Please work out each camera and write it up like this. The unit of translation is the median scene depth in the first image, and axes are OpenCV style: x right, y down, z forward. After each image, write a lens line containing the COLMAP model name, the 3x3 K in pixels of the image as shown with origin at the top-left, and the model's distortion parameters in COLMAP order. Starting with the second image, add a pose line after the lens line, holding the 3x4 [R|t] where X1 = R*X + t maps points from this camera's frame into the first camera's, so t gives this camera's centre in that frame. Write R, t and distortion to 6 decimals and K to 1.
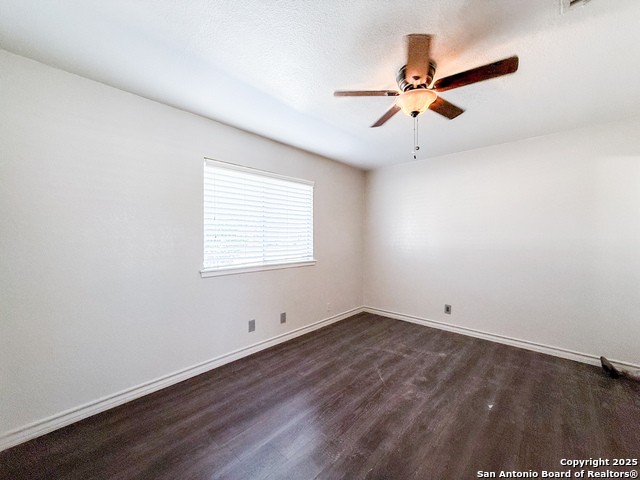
lens RADIAL K [[255.3, 0, 318.1], [0, 255.3, 239.9], [0, 0, 1]] dist [-0.001331, 0.000399]
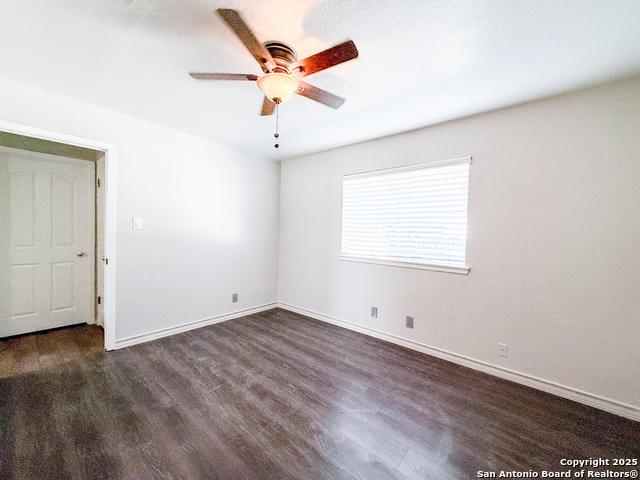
lens RADIAL K [[255.3, 0, 319.3], [0, 255.3, 238.9], [0, 0, 1]] dist [-0.001331, 0.000399]
pose [[0.049101, 0.028198, -0.998396, 0.855311], [-0.036327, 0.998990, 0.026428, -0.003284], [0.998133, 0.034971, 0.050076, 0.708527]]
